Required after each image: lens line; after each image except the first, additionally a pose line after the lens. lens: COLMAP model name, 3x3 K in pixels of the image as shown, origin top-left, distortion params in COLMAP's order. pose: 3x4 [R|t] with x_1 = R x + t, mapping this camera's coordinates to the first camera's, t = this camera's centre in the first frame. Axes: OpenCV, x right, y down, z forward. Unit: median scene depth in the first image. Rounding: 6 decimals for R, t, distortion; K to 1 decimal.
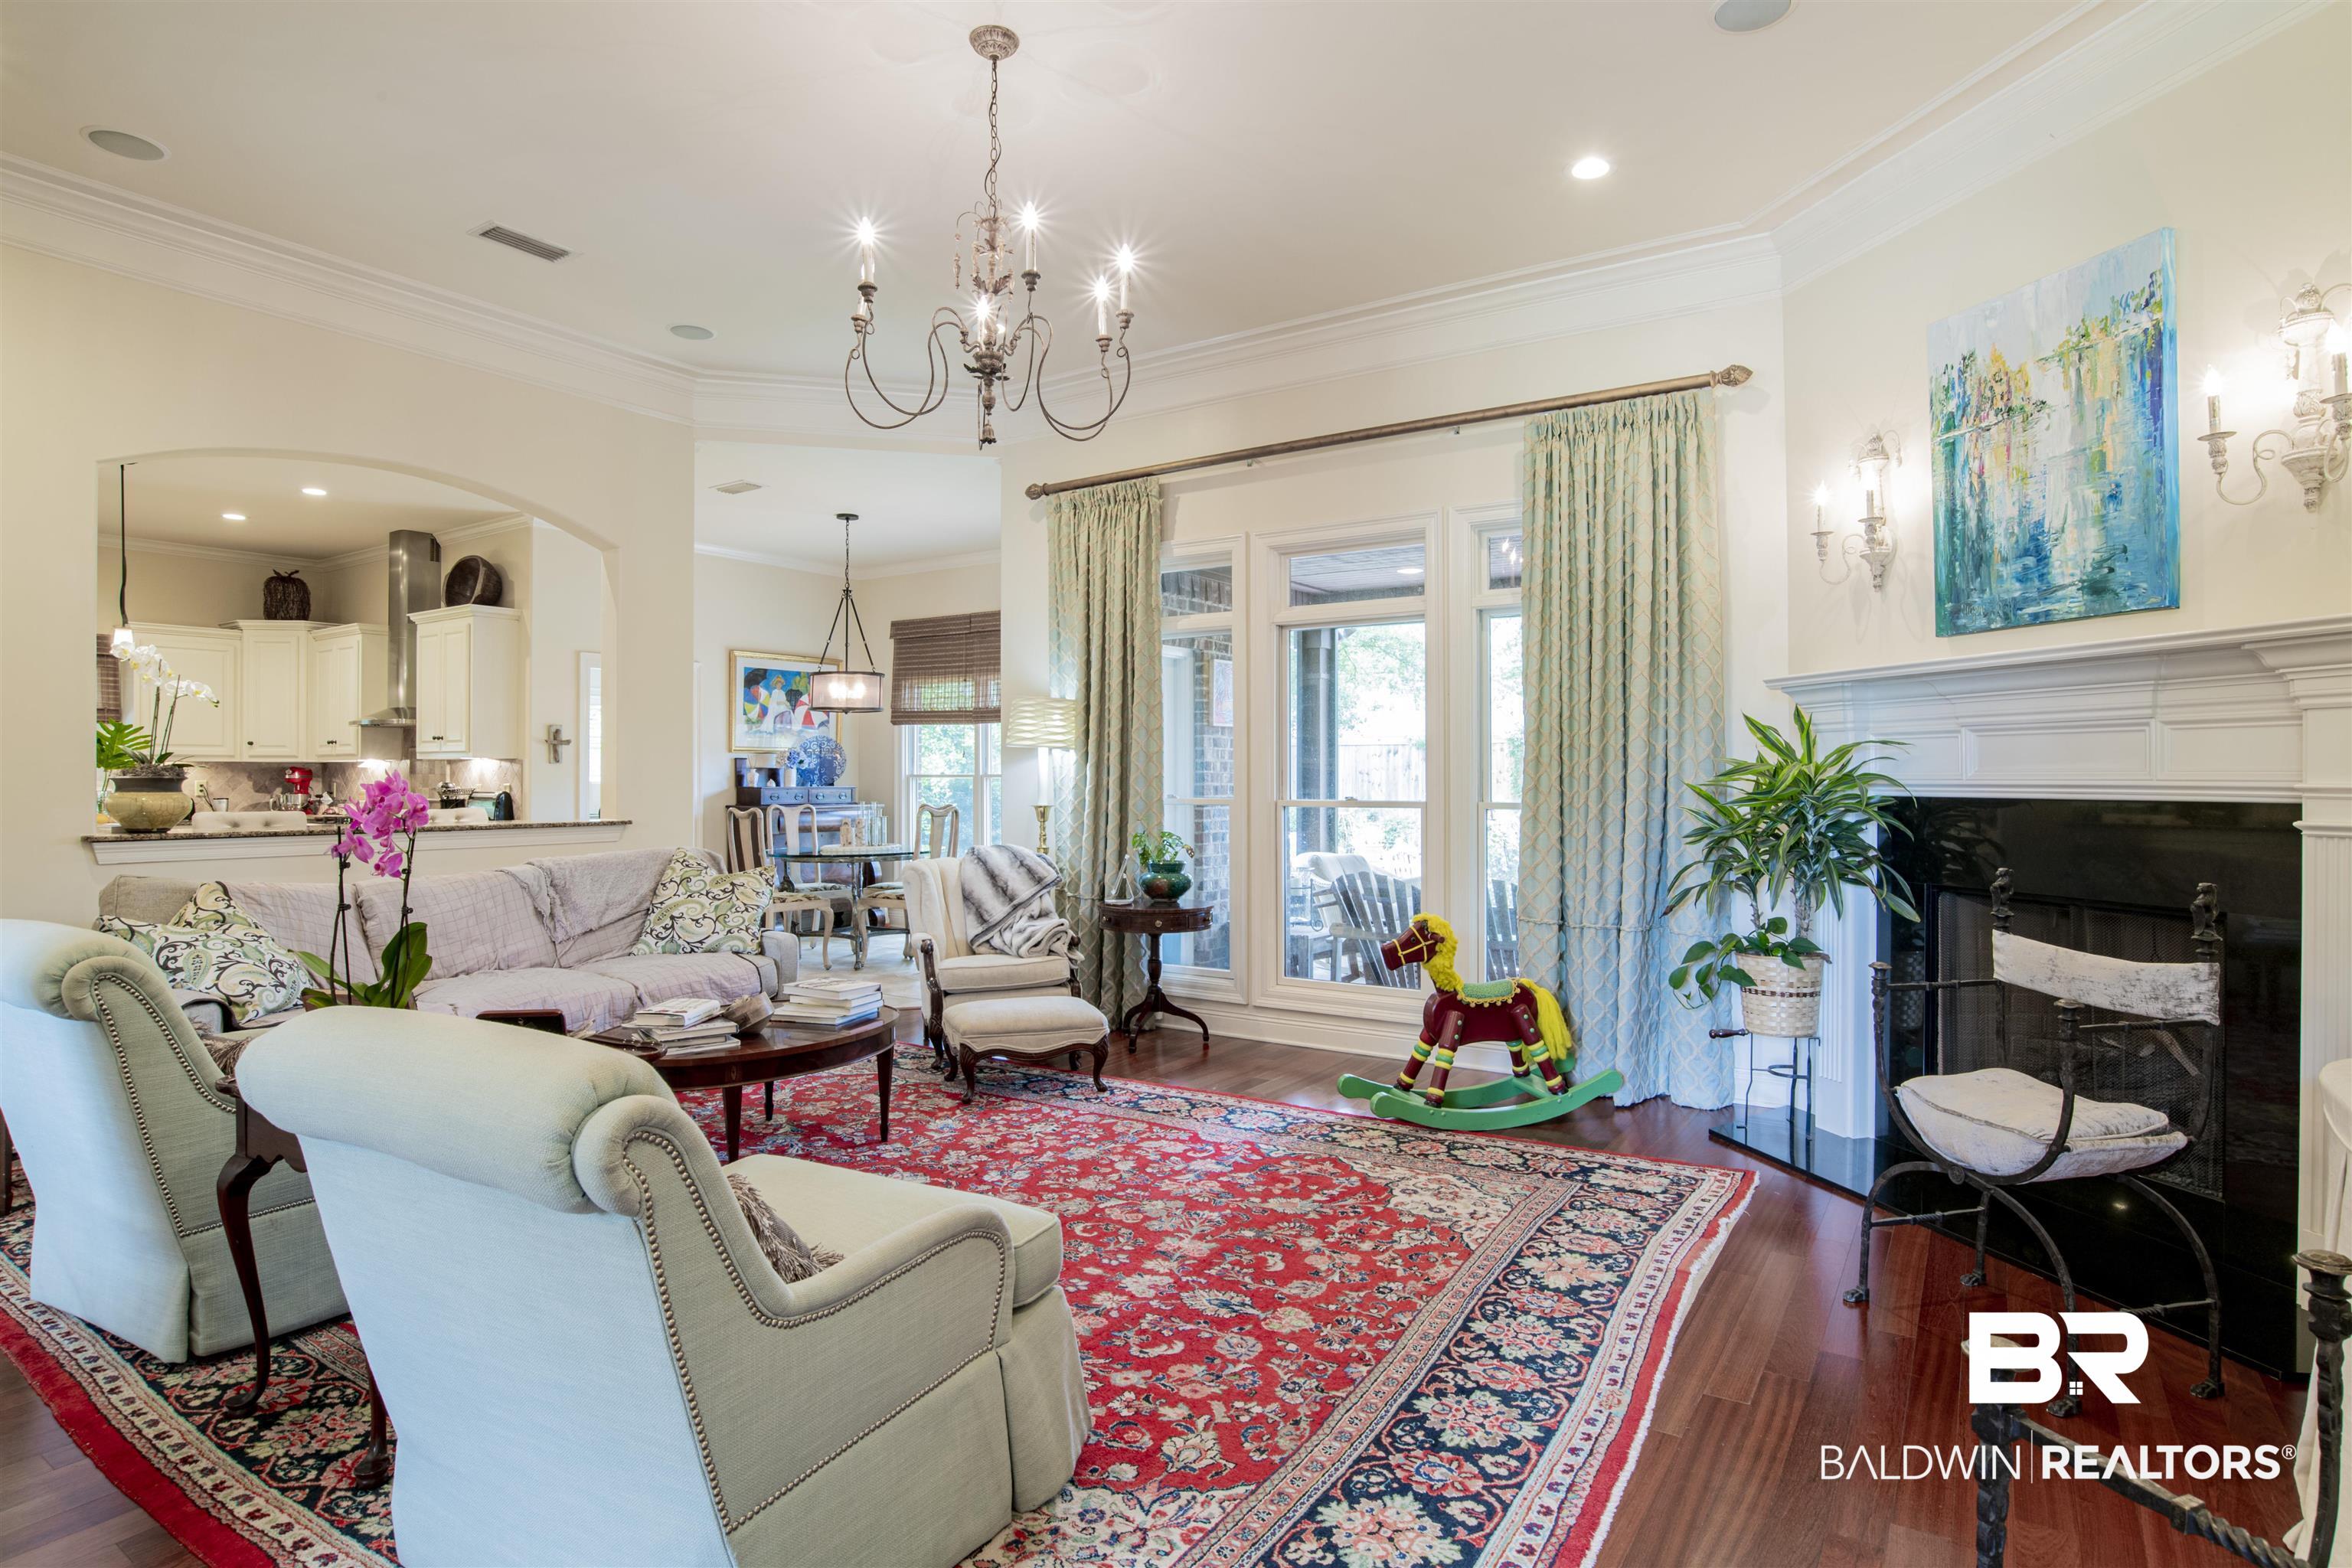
lens RADIAL K [[1216.0, 0, 1179.3], [0, 1216.0, 775.2], [0, 0, 1]] dist [-0.063899, 0.024960]
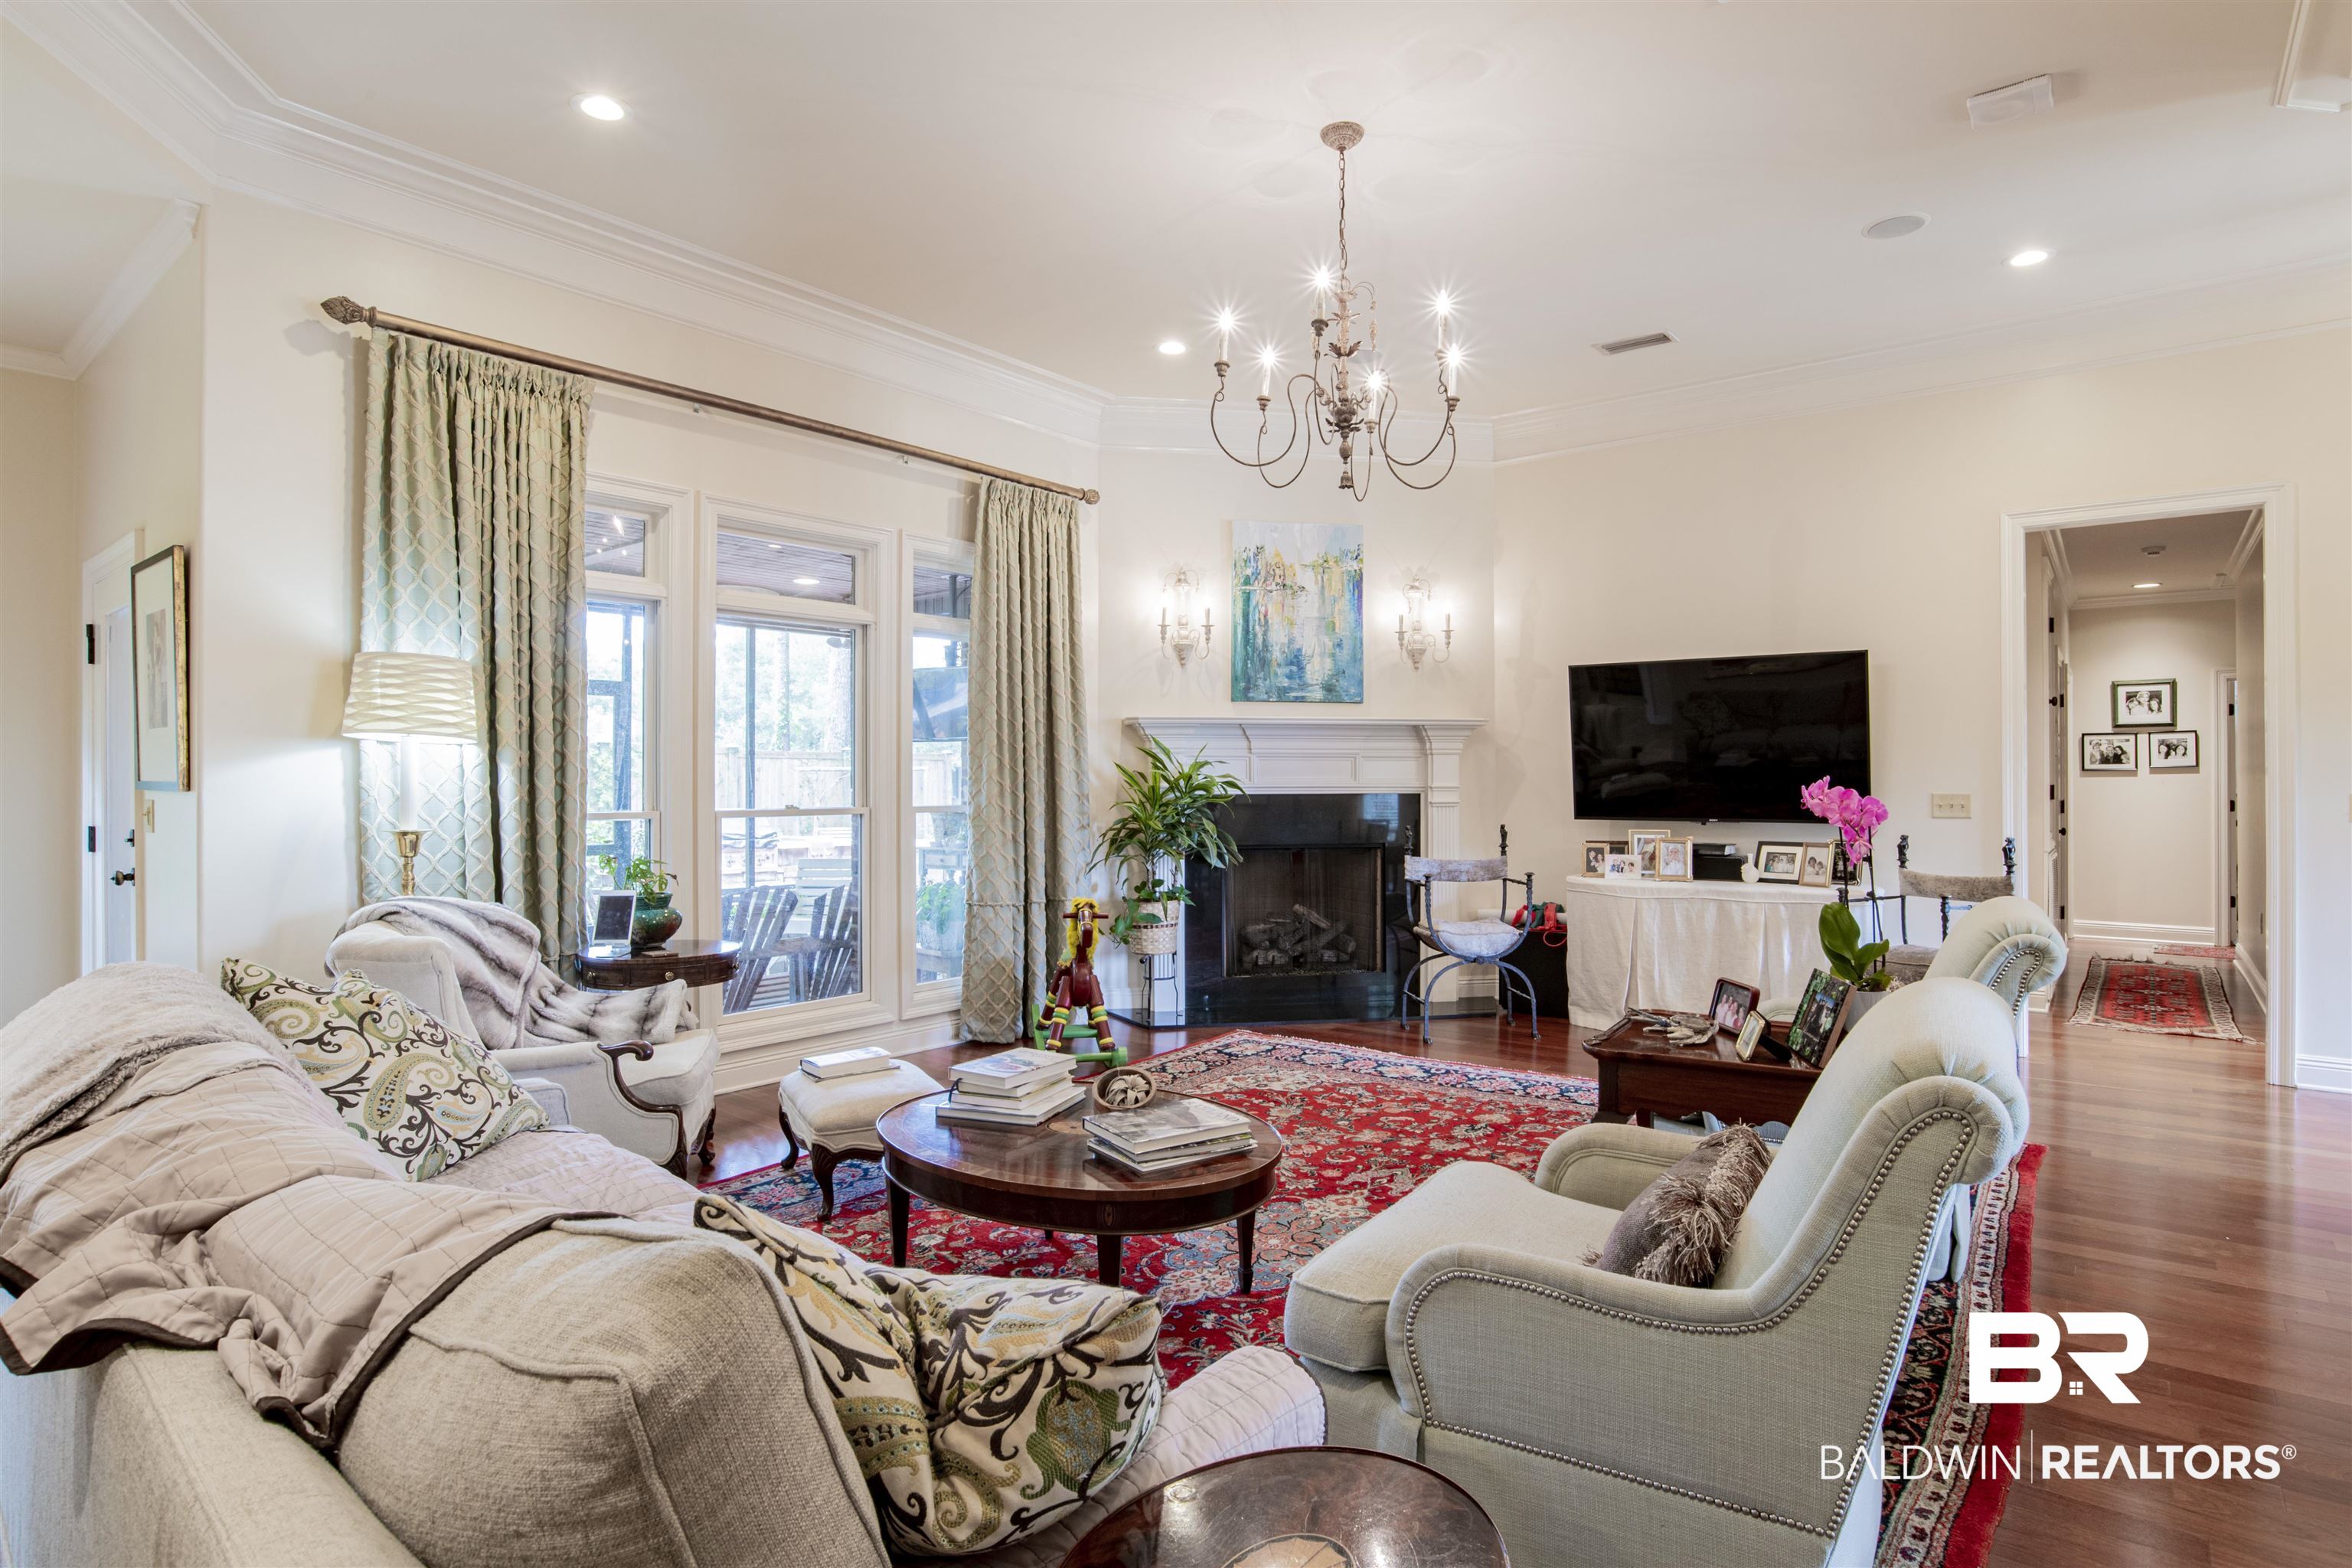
lens RADIAL K [[1216.0, 0, 1188.8], [0, 1216.0, 779.0], [0, 0, 1]] dist [-0.063899, 0.024960]
pose [[0.091471, 0.000438, 0.995808, -1.215984], [0.000570, 1.000000, -0.000492, -0.003154], [-0.995808, 0.000613, 0.091470, 0.976644]]
